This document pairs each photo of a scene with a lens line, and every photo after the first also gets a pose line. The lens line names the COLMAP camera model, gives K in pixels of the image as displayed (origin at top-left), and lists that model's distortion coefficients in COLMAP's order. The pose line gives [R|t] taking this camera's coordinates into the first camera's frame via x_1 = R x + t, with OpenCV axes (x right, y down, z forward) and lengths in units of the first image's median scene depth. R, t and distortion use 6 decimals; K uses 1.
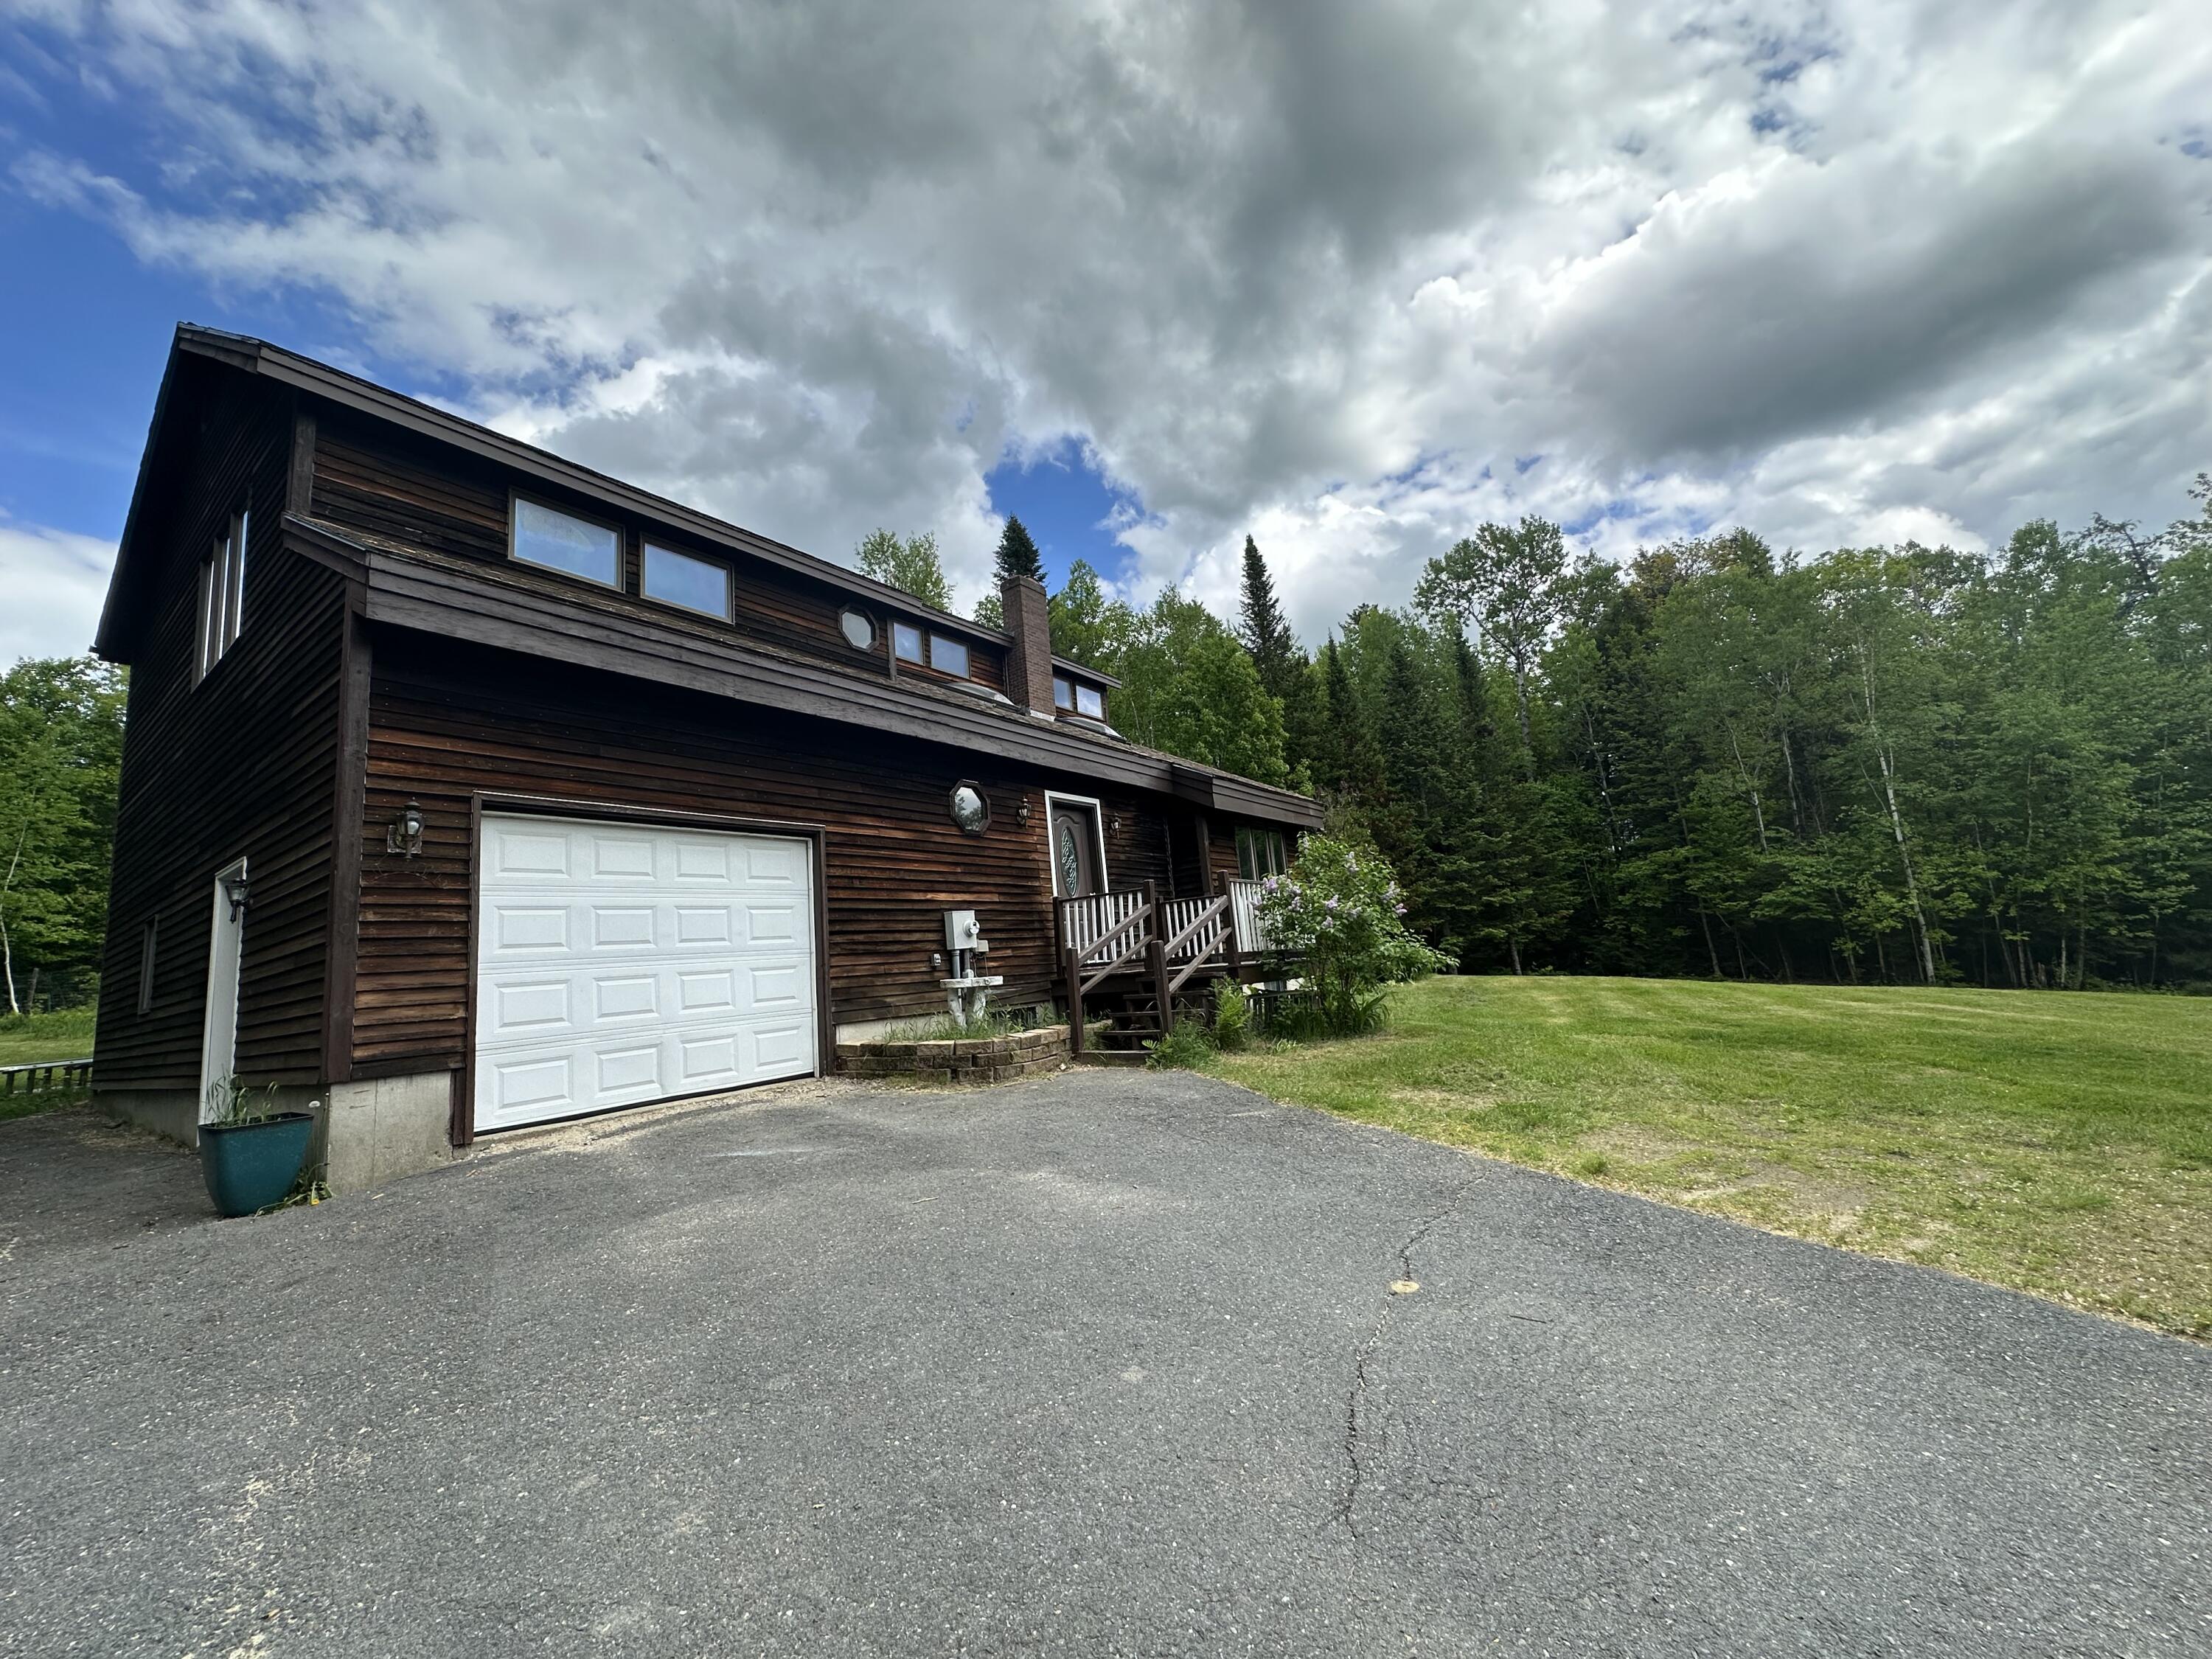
lens RADIAL K [[882.7, 0, 1102.1], [0, 882.7, 830.4], [0, 0, 1]] dist [-0.002315, 0.000189]
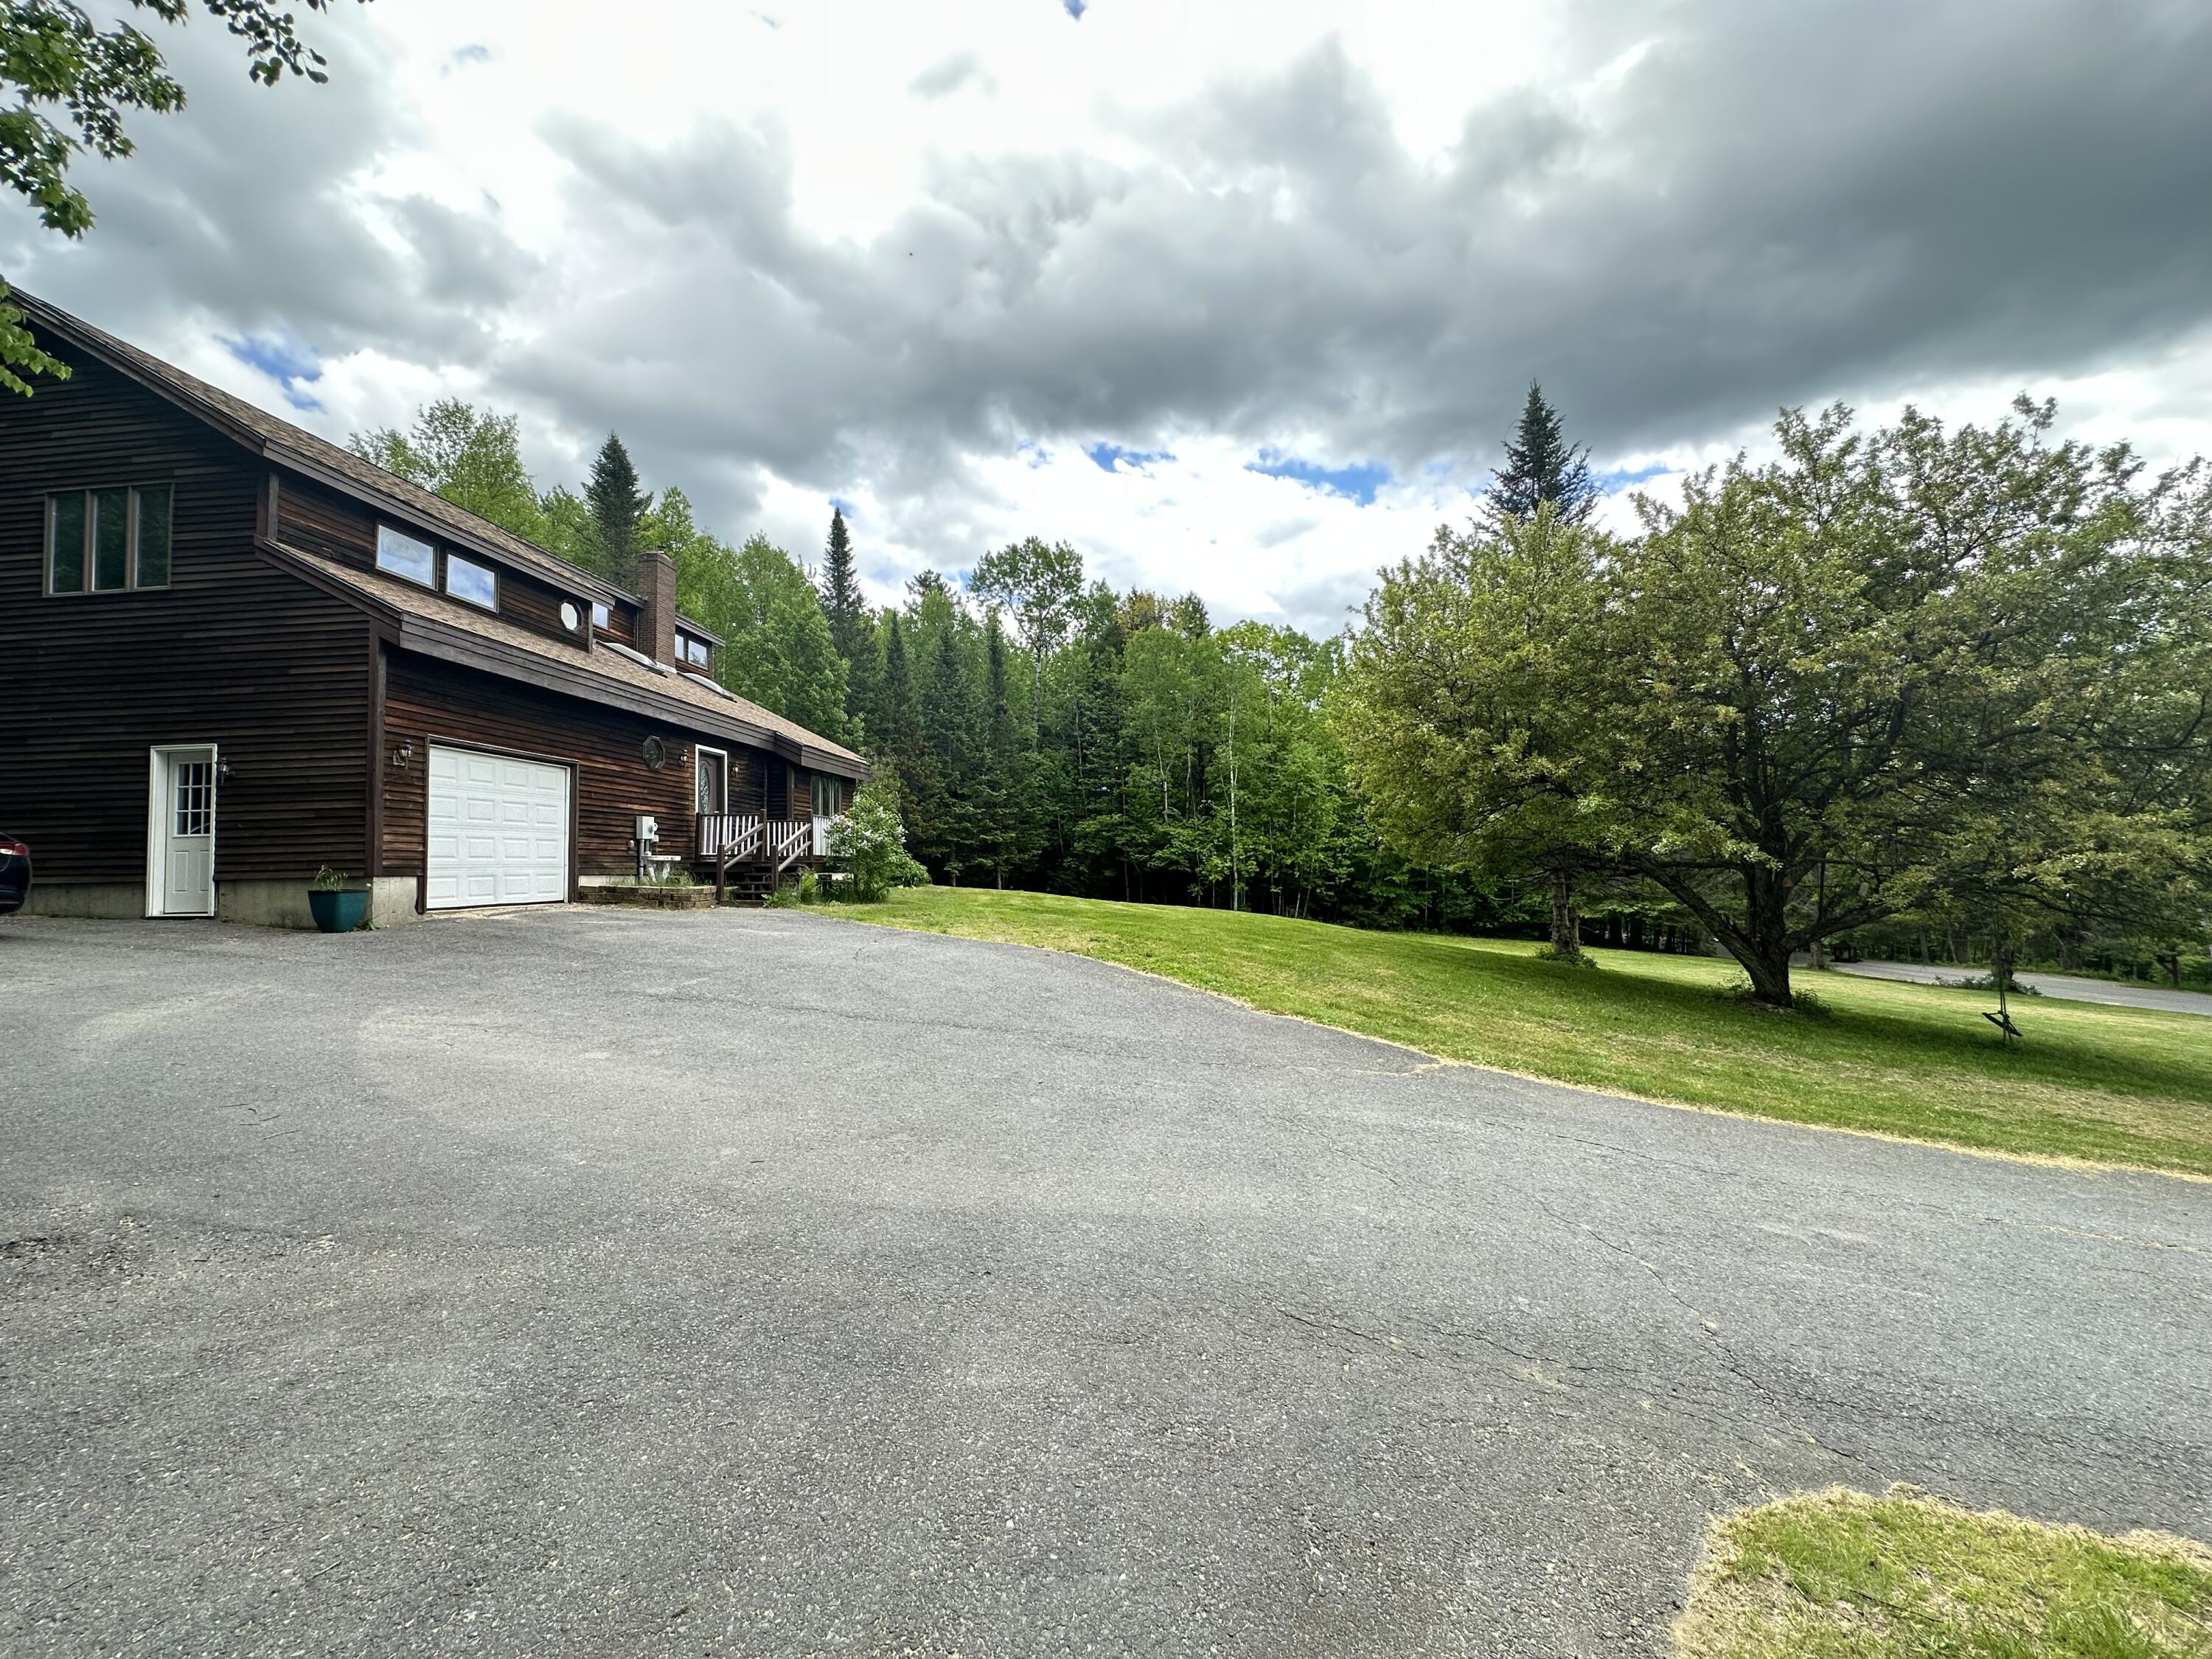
lens RADIAL K [[882.7, 0, 1102.4], [0, 882.7, 829.5], [0, 0, 1]] dist [-0.002315, 0.000189]
pose [[0.865919, 0.099556, 0.490176, -0.077813], [-0.142029, 0.988593, 0.050116, -0.030831], [-0.479595, -0.113016, 0.870181, -0.297022]]
